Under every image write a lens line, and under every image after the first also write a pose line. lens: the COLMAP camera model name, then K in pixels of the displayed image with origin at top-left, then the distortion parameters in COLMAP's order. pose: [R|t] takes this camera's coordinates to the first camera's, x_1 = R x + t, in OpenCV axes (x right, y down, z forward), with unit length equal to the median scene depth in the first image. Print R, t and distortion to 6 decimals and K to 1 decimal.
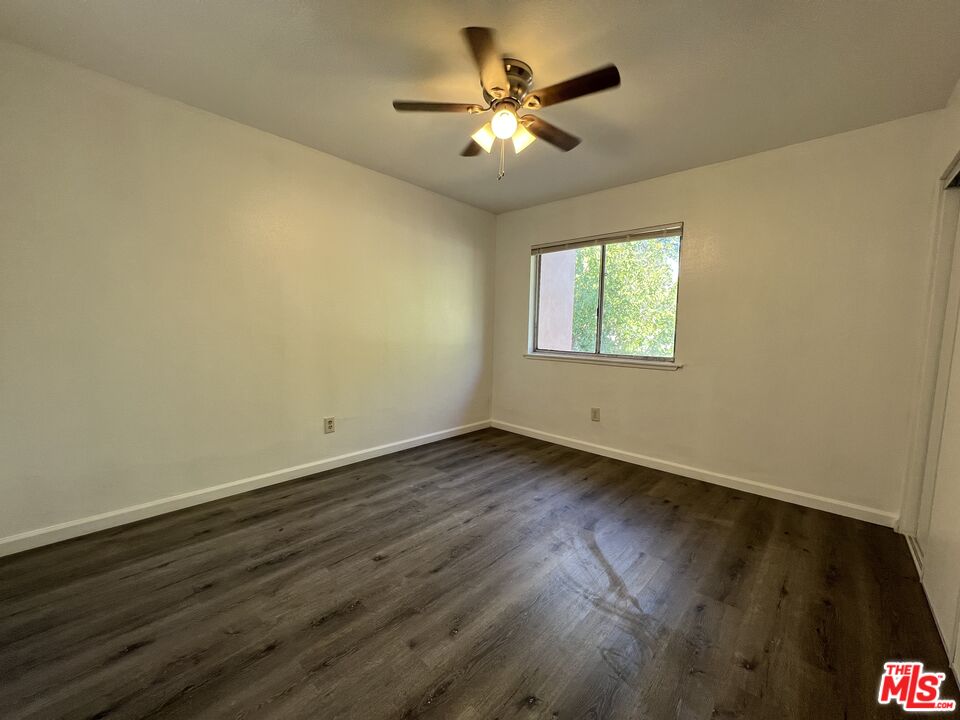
lens RADIAL K [[382.5, 0, 480.0], [0, 382.5, 360.0], [0, 0, 1]] dist [-0.000589, 0.000250]
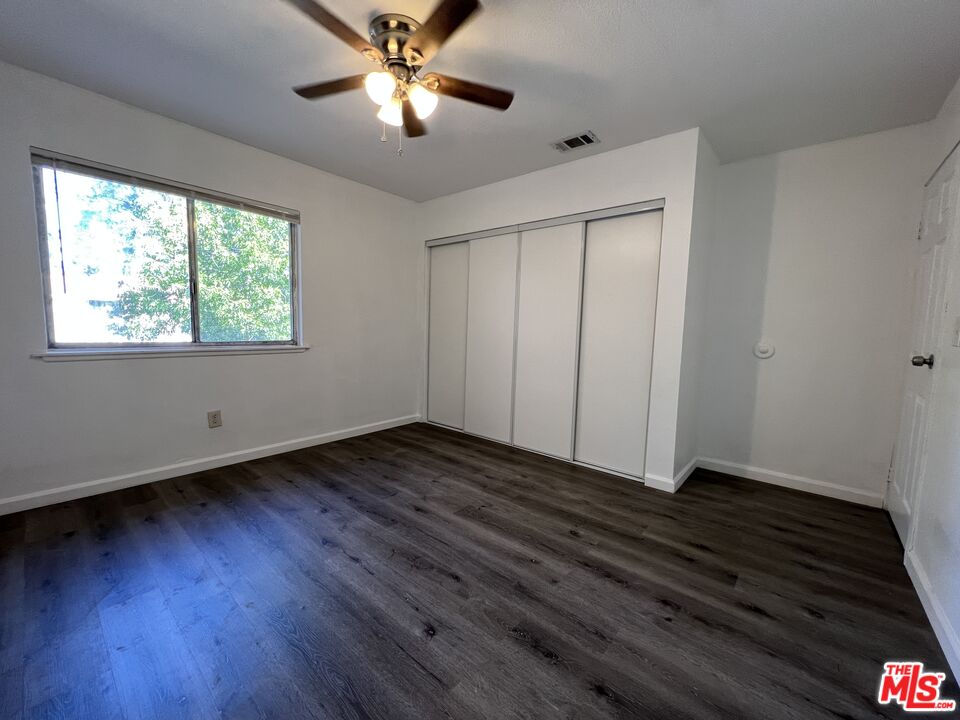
lens RADIAL K [[382.5, 0, 480.0], [0, 382.5, 360.0], [0, 0, 1]] dist [-0.000589, 0.000250]
pose [[-0.041606, -0.113270, 0.992693, -0.784042], [0.053845, 0.991855, 0.115431, -0.064259], [-0.997682, 0.058254, -0.035168, 0.751400]]
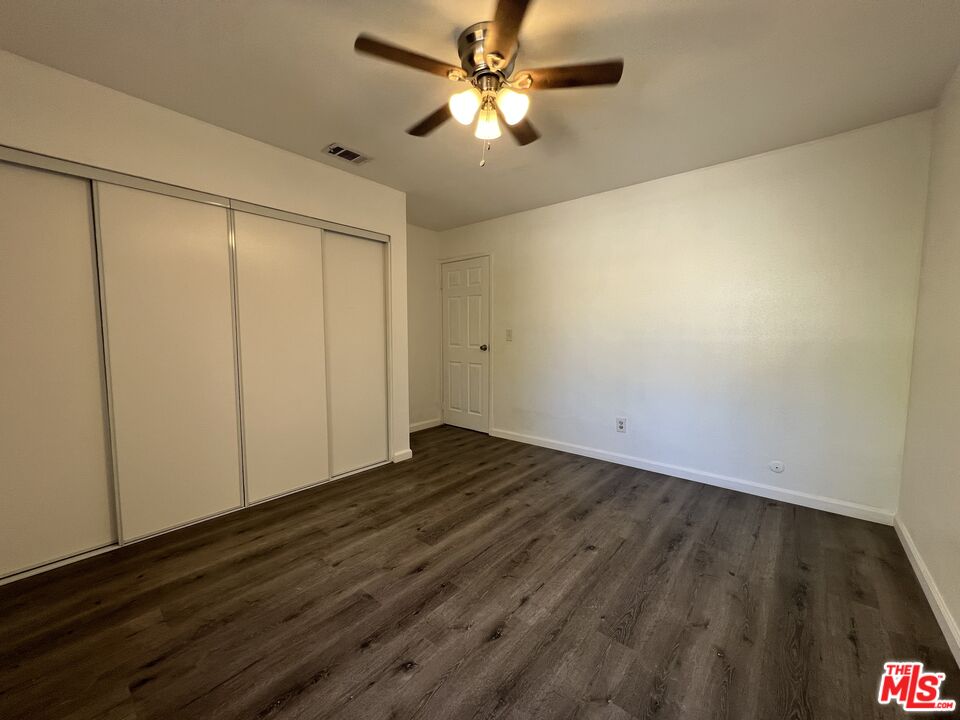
lens RADIAL K [[382.5, 0, 480.0], [0, 382.5, 360.0], [0, 0, 1]] dist [-0.000589, 0.000250]
pose [[-0.998710, -0.018355, -0.047336, 0.096436], [-0.025378, 0.988004, 0.152327, -0.145278], [0.043972, 0.153332, -0.987196, 1.659262]]
